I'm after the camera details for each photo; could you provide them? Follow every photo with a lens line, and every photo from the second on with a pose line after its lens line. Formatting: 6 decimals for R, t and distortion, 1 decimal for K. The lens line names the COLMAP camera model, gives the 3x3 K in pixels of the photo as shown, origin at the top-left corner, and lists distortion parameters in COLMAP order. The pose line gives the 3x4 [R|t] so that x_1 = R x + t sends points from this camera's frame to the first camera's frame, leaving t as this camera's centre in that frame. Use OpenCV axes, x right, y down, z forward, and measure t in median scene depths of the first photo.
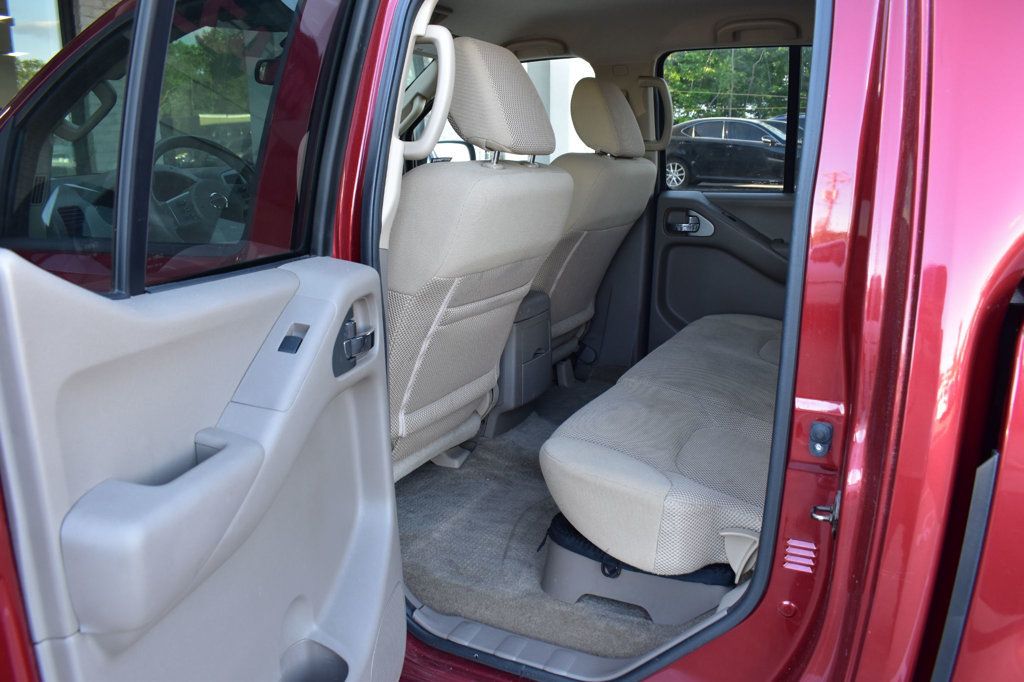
lens RADIAL K [[792.6, 0, 512.0], [0, 792.6, 341.0], [0, 0, 1]] dist [-0.094149, 0.009928]
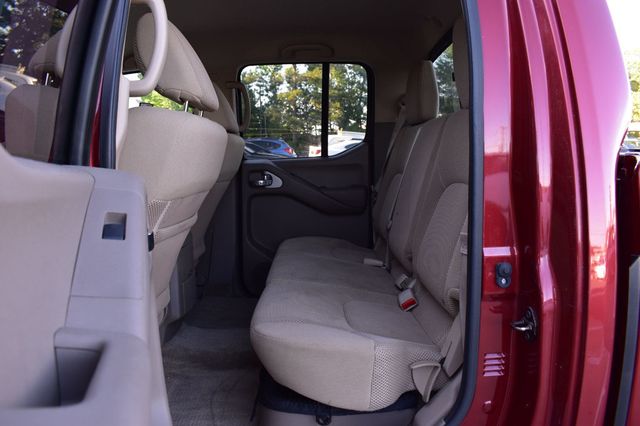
lens RADIAL K [[495.4, 0, 320.0], [0, 495.4, 213.0], [0, 0, 1]] dist [-0.094149, 0.009928]
pose [[0.885513, -0.069452, 0.459393, -0.199900], [0.133052, 0.985260, -0.107513, 0.045454], [-0.445155, 0.156327, 0.881702, 0.243753]]
